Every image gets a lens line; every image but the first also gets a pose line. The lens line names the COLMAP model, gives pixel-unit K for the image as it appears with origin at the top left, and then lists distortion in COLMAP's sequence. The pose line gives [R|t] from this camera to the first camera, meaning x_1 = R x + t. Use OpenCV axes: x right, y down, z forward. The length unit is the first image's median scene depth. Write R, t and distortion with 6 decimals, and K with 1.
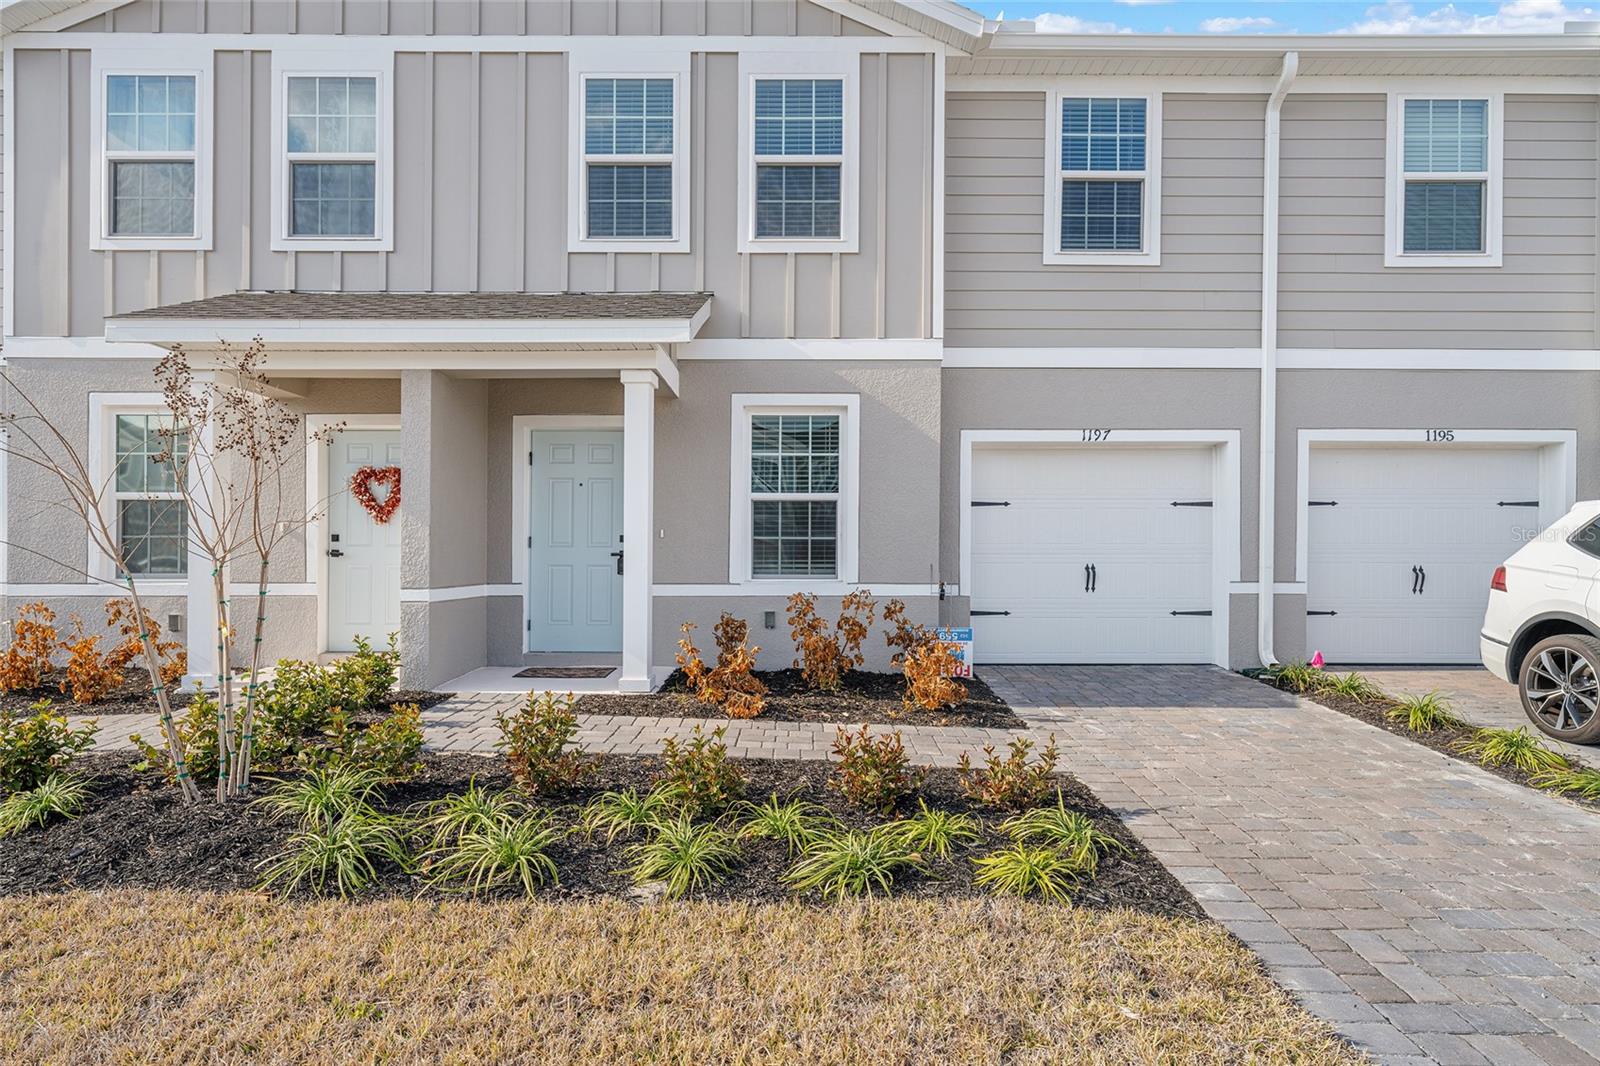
lens RADIAL K [[878.6, 0, 800.9], [0, 878.6, 563.4], [0, 0, 1]] dist [0.002395, -0.000287]
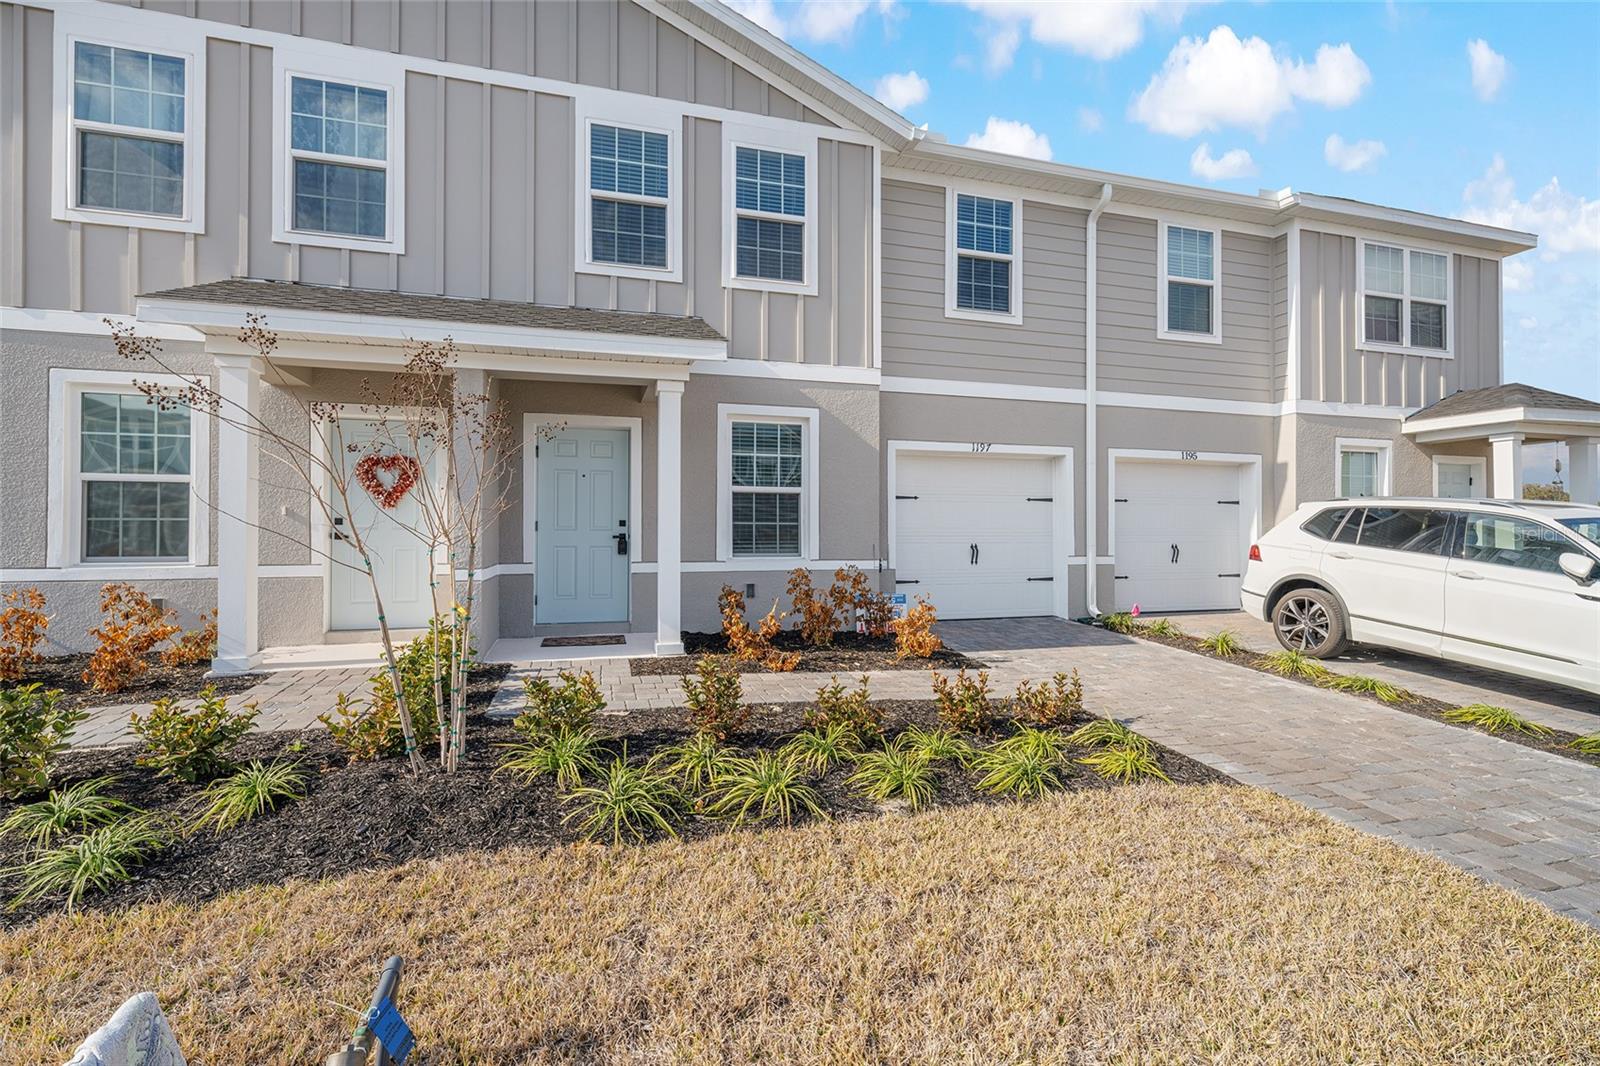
lens RADIAL K [[732.6, 0, 800.0], [0, 732.6, 533.0], [0, 0, 1]] dist [0.001359, -0.000021]
pose [[0.959233, 0.000592, 0.282616, -0.252794], [0.002627, 0.999936, -0.011010, -0.004074], [-0.282604, 0.011303, 0.959170, 0.008801]]
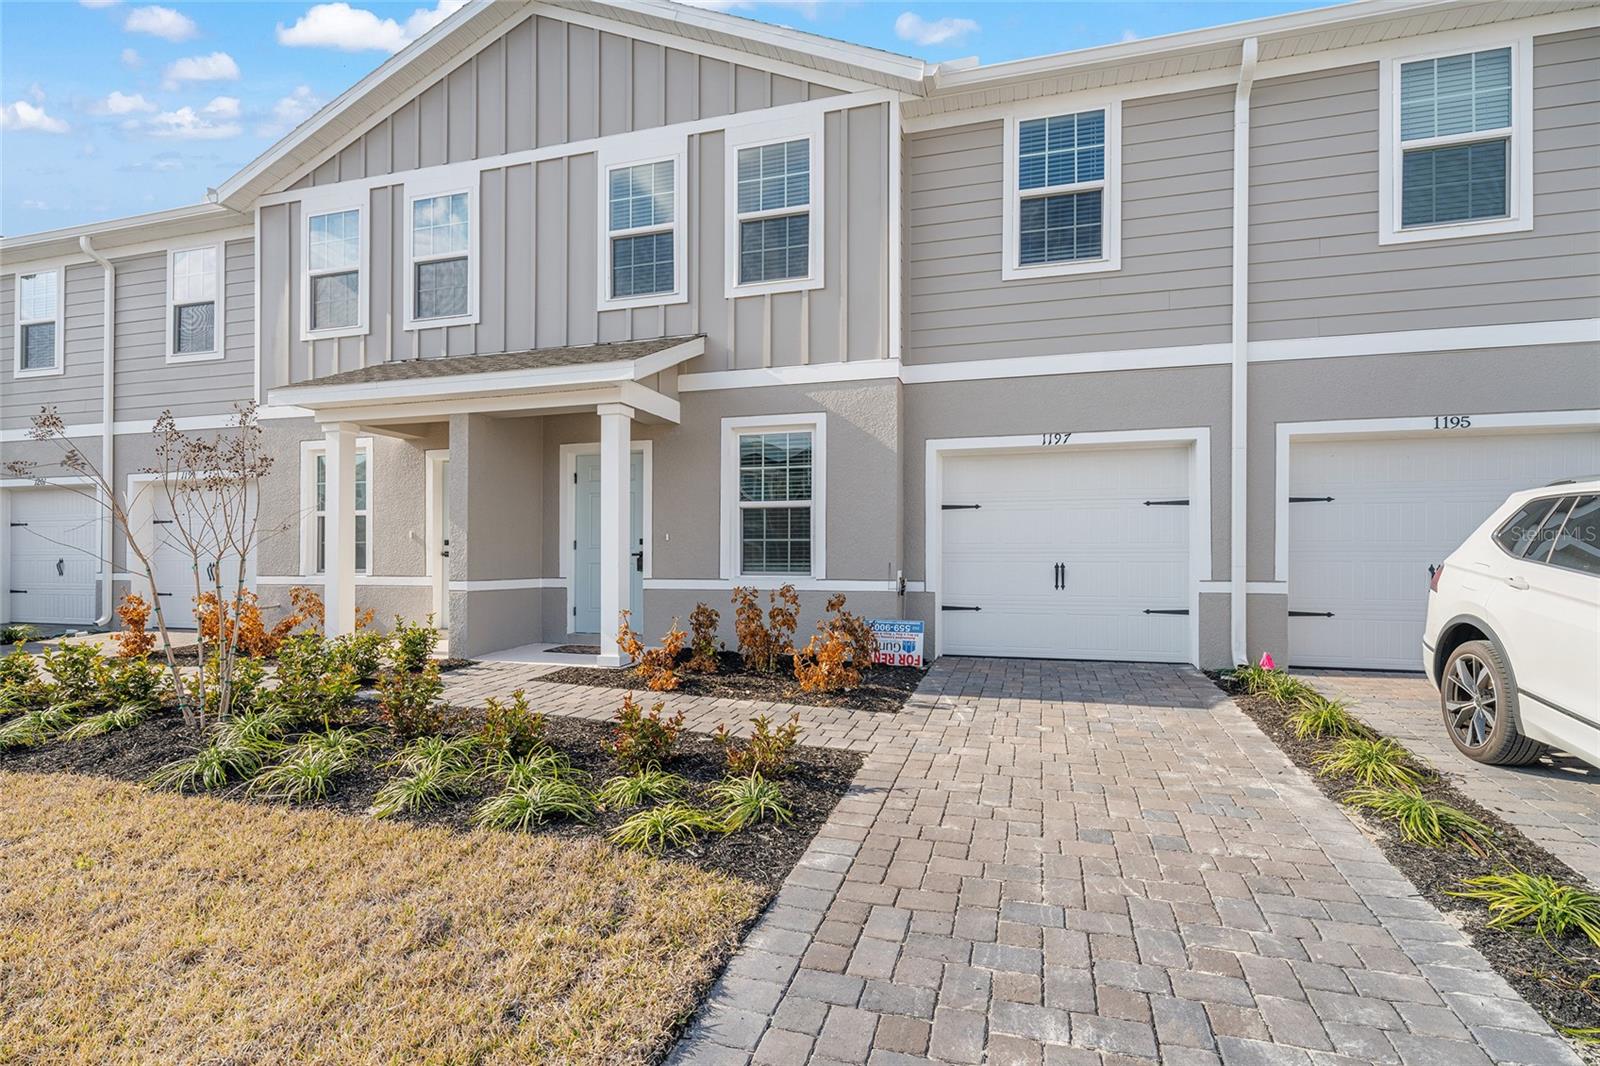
lens RADIAL K [[780.3, 0, 801.1], [0, 780.3, 558.5], [0, 0, 1]] dist [-0.000484, 0.000327]
pose [[0.957055, -0.000968, -0.289905, 0.326271], [-0.001013, 0.999977, -0.006683, 0.002391], [0.289905, 0.006690, 0.957032, 0.029777]]
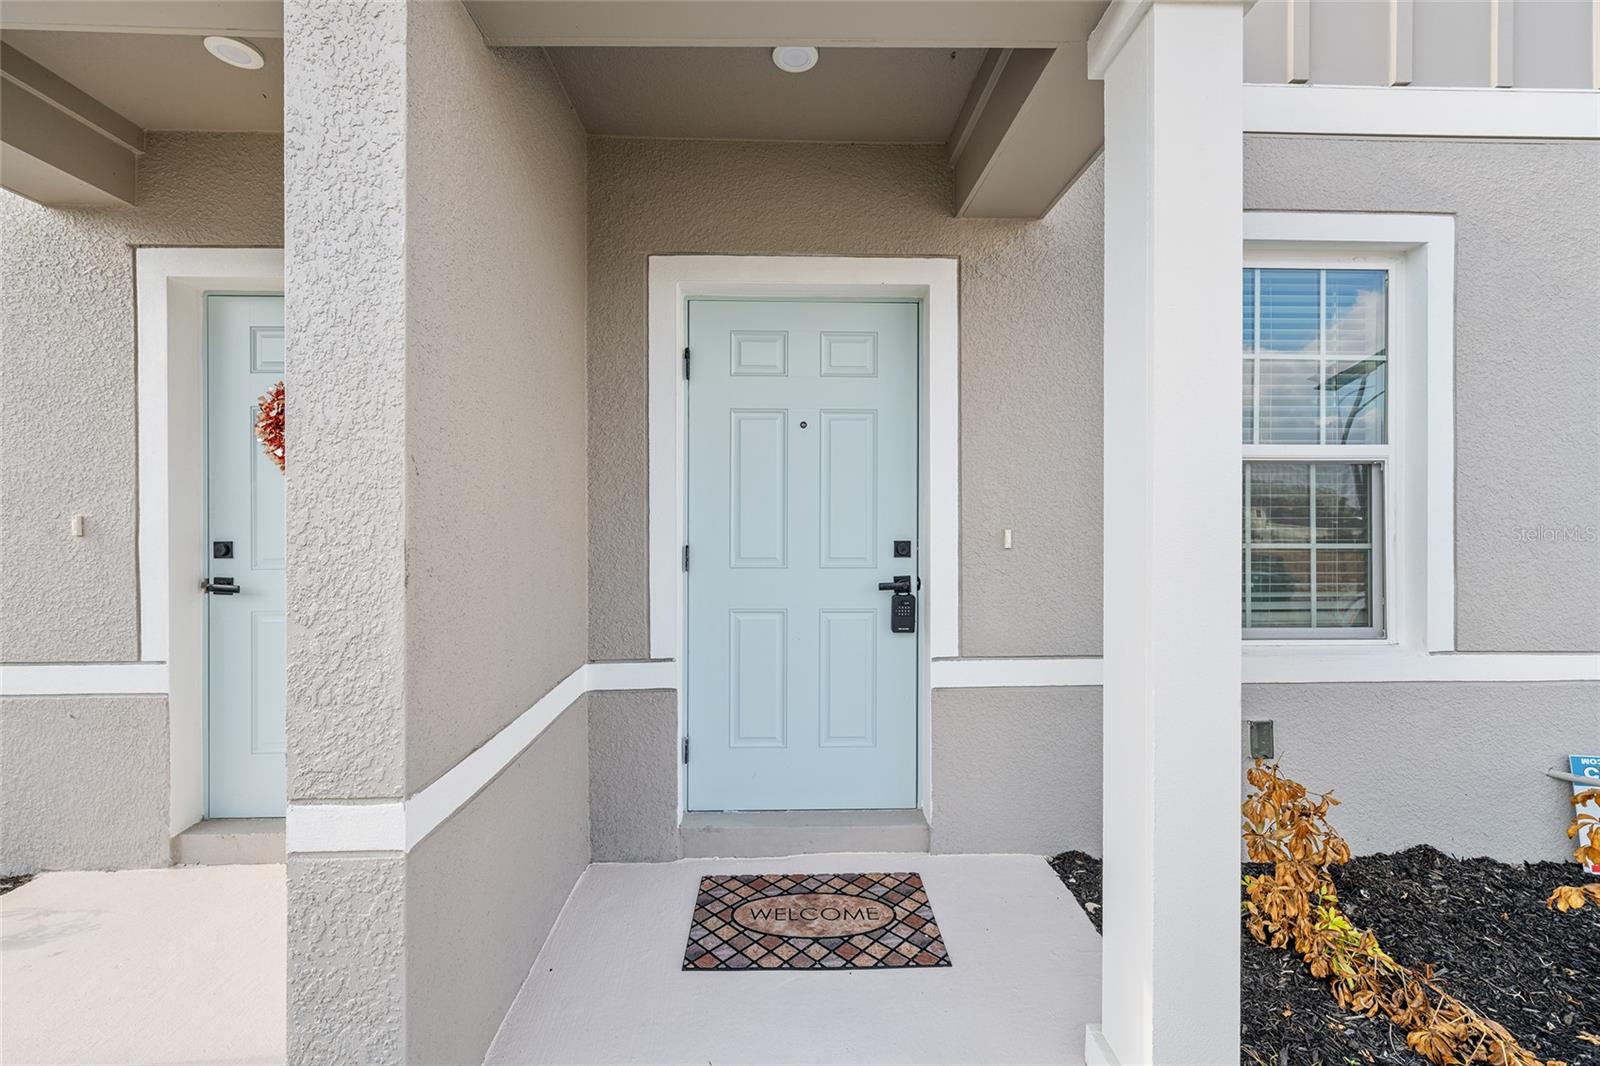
lens RADIAL K [[665.3, 0, 800.0], [0, 665.3, 533.0], [0, 0, 1]] dist [-0.000106, -0.000007]
pose [[0.999381, -0.002828, 0.035060, -0.266679], [0.002409, 0.999925, 0.011977, -0.040498], [-0.035091, -0.011885, 0.999313, 0.678717]]
